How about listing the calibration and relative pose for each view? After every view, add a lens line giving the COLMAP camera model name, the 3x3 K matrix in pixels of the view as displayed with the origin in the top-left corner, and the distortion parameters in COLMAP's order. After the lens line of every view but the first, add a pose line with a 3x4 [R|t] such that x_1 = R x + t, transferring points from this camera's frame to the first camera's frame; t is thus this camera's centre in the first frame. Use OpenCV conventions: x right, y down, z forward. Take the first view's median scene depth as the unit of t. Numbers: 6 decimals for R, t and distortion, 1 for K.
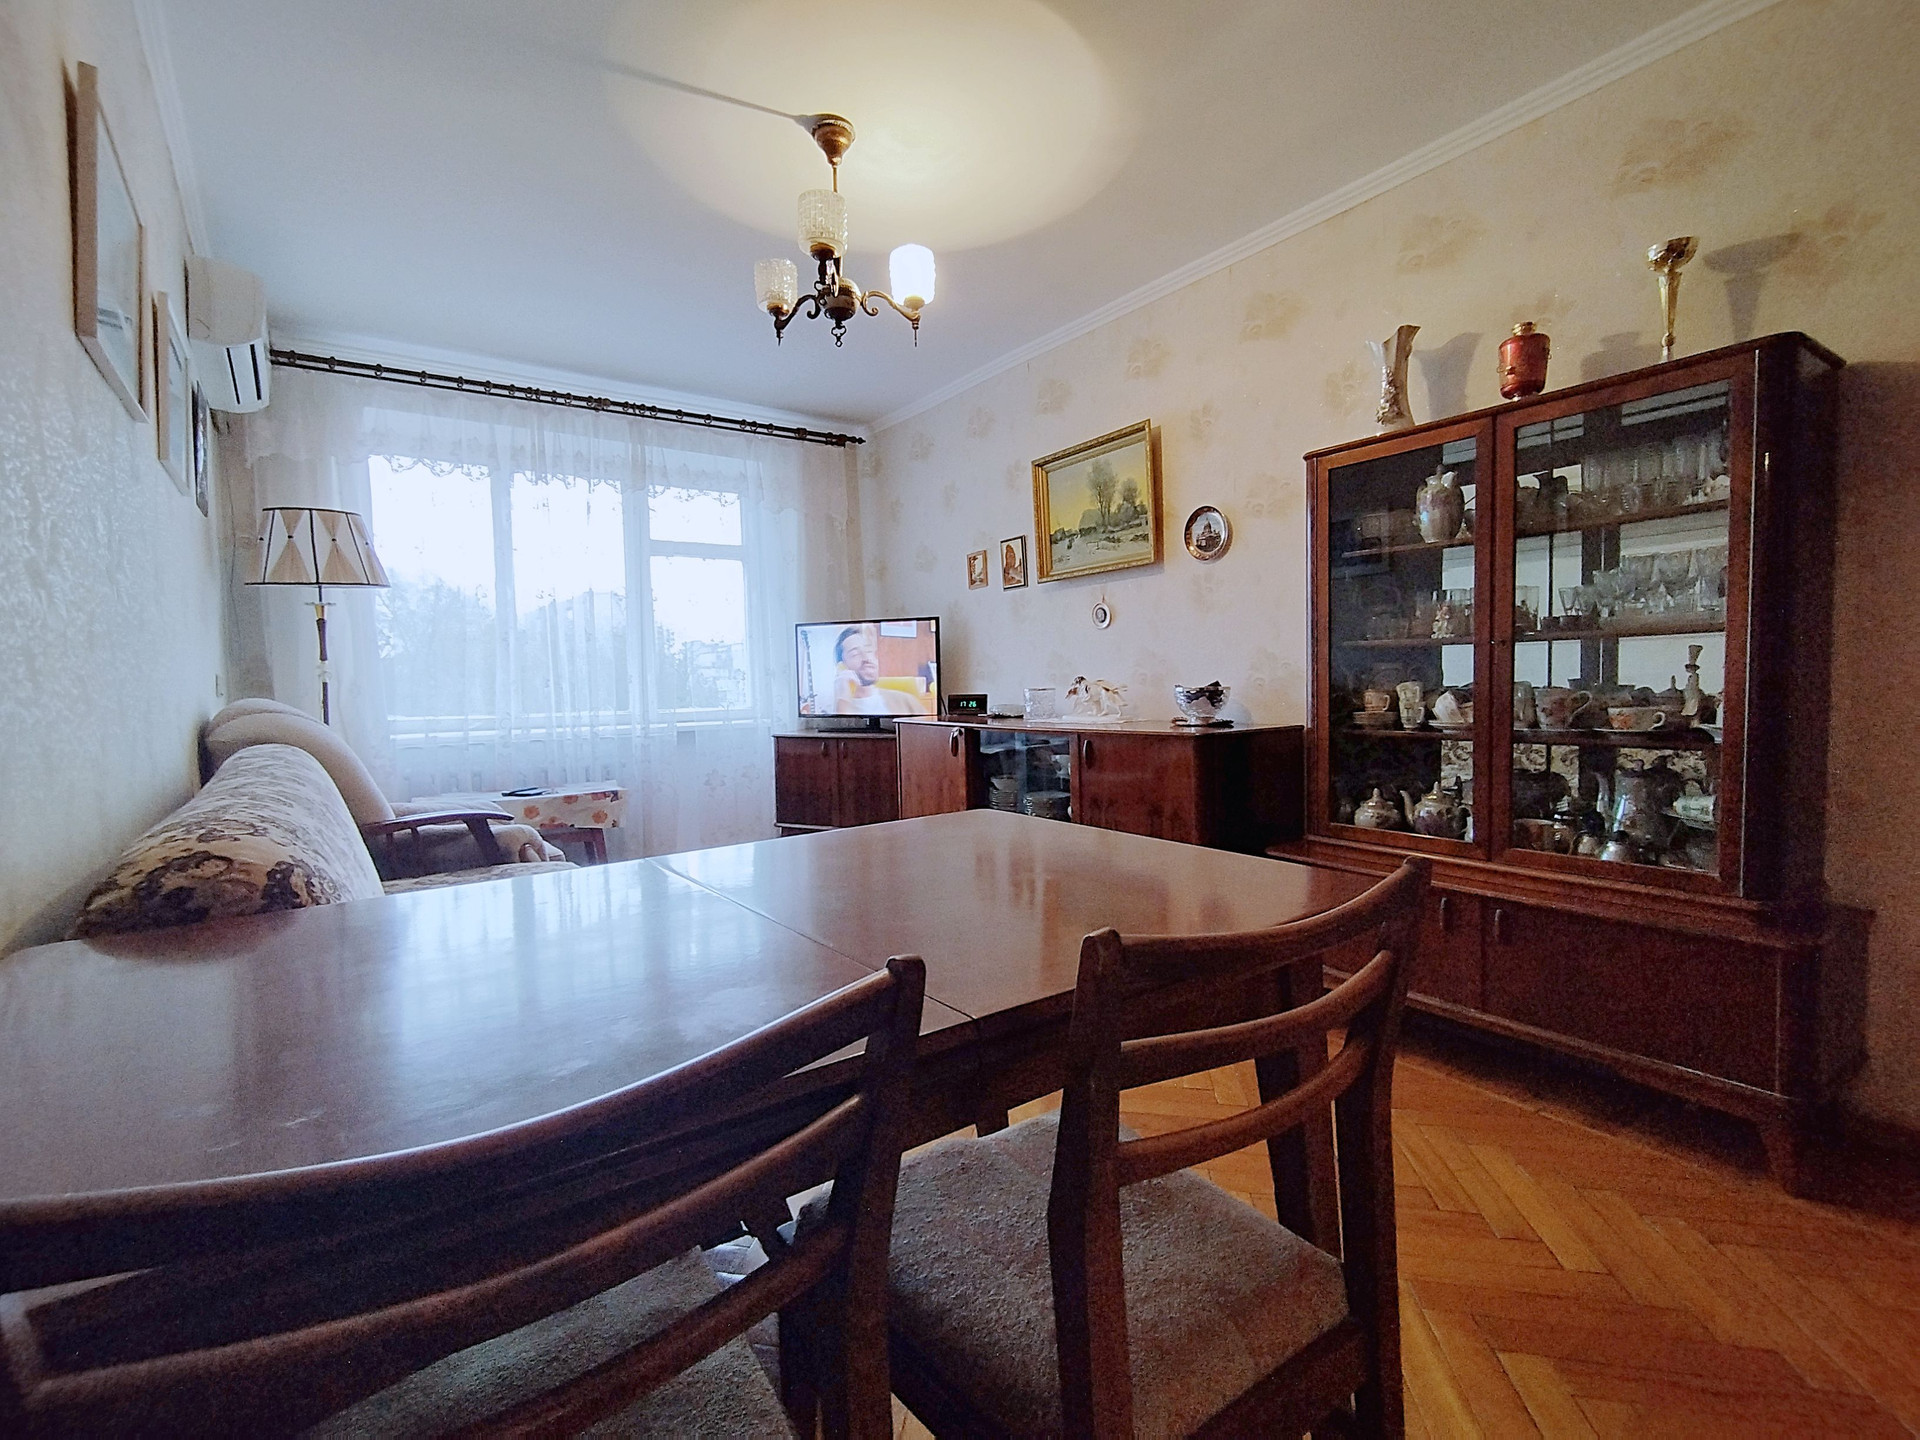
lens RADIAL K [[871.2, 0, 939.7], [0, 871.2, 716.6], [0, 0, 1]] dist [-0.001356, 0.000715]
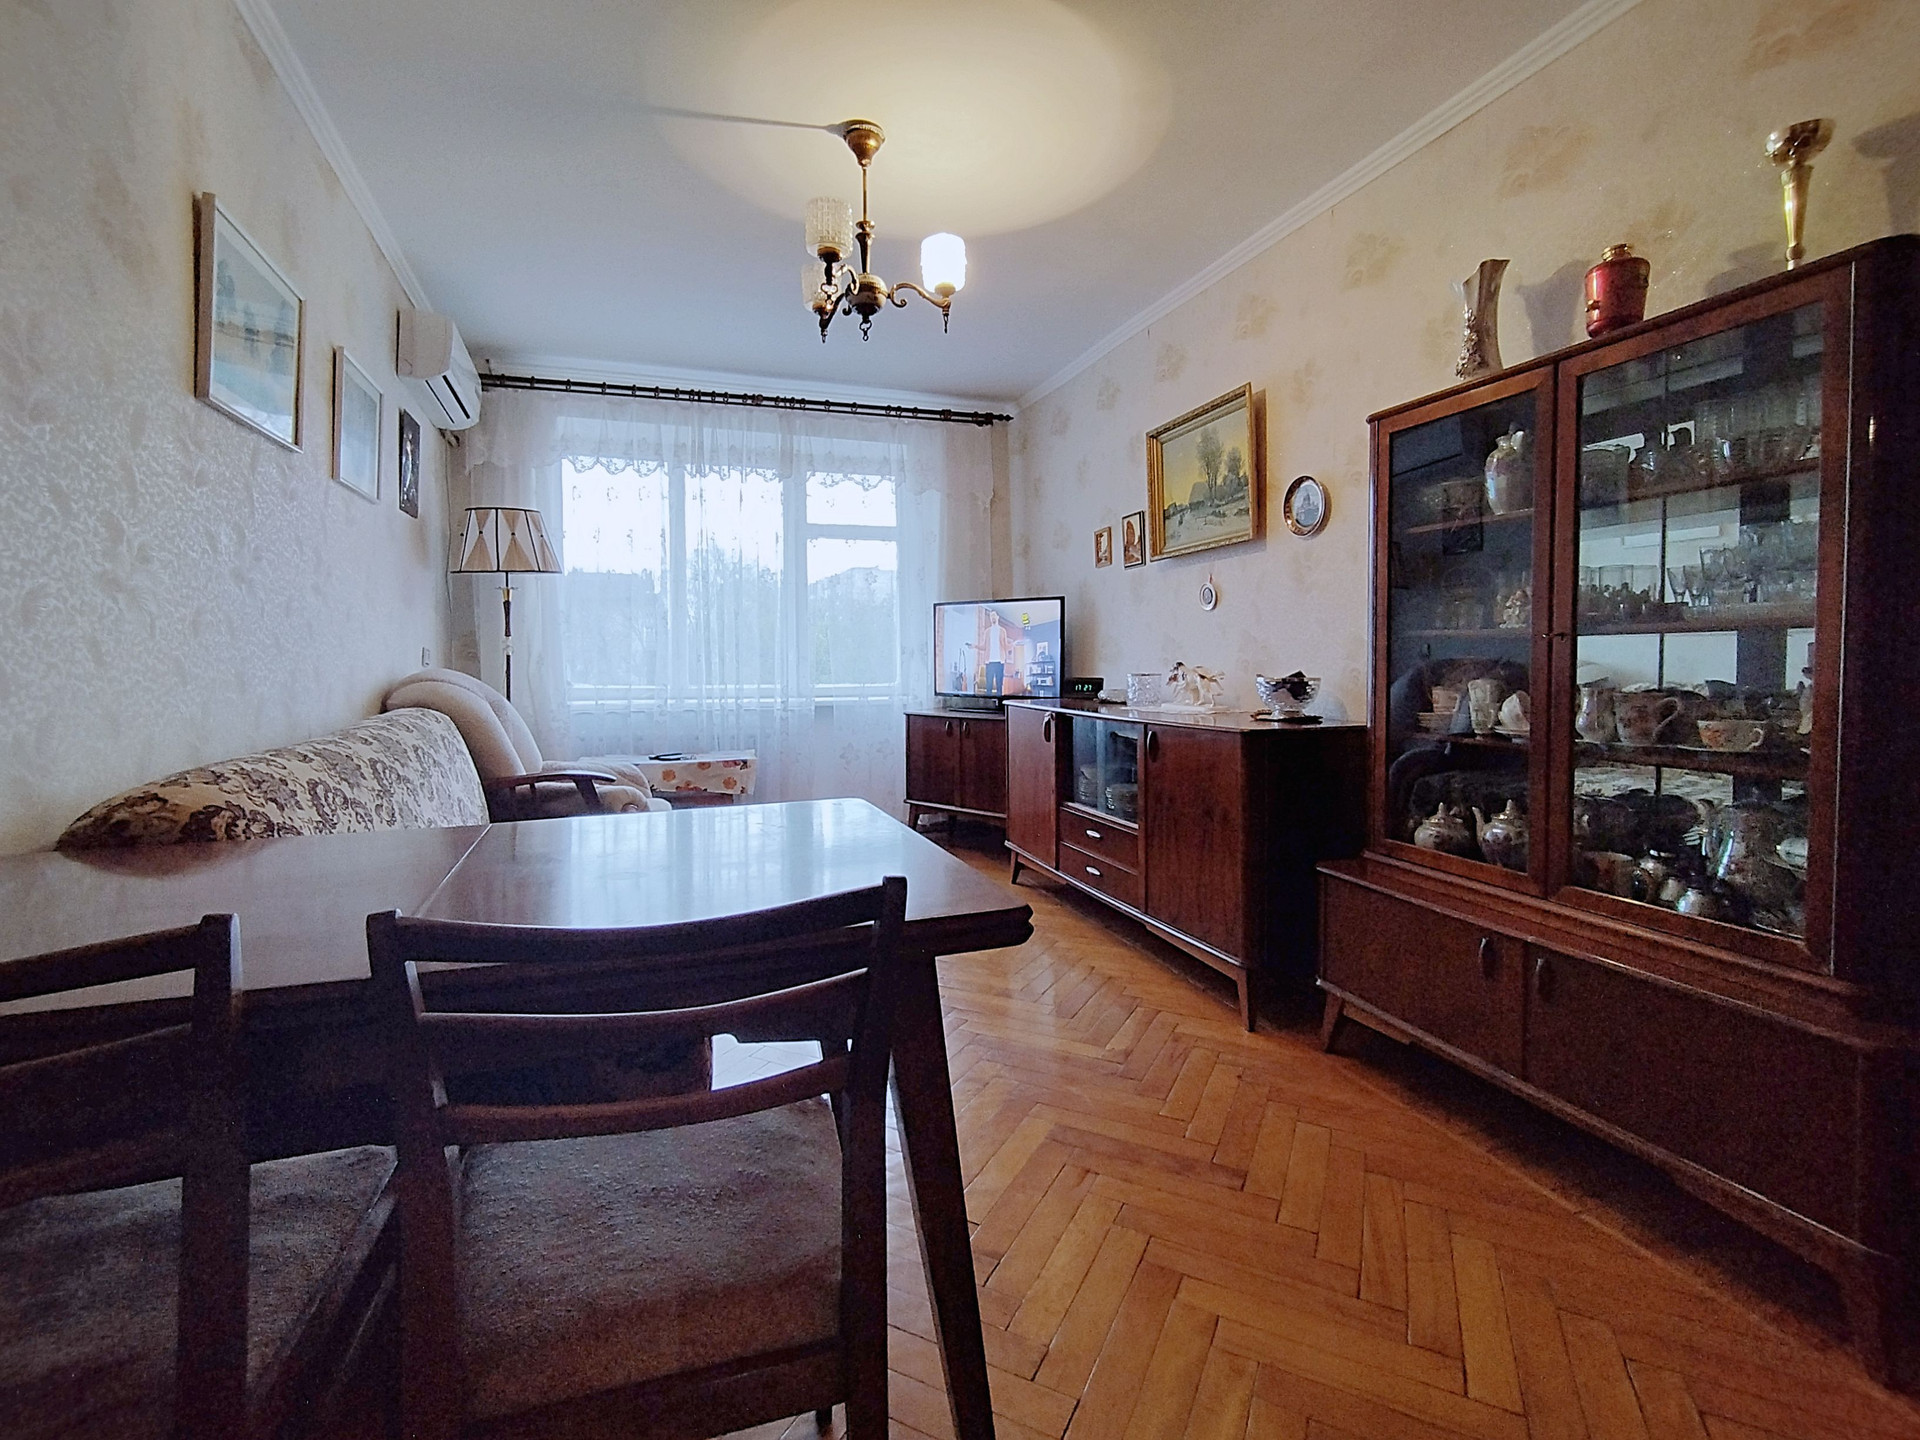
lens RADIAL K [[871.2, 0, 834.8], [0, 871.2, 682.0], [0, 0, 1]] dist [-0.001356, 0.000715]
pose [[0.958329, 0.024105, -0.284648, 0.107497], [-0.028302, 0.999543, -0.010641, -0.006140], [0.284261, 0.018254, 0.958573, 0.005743]]
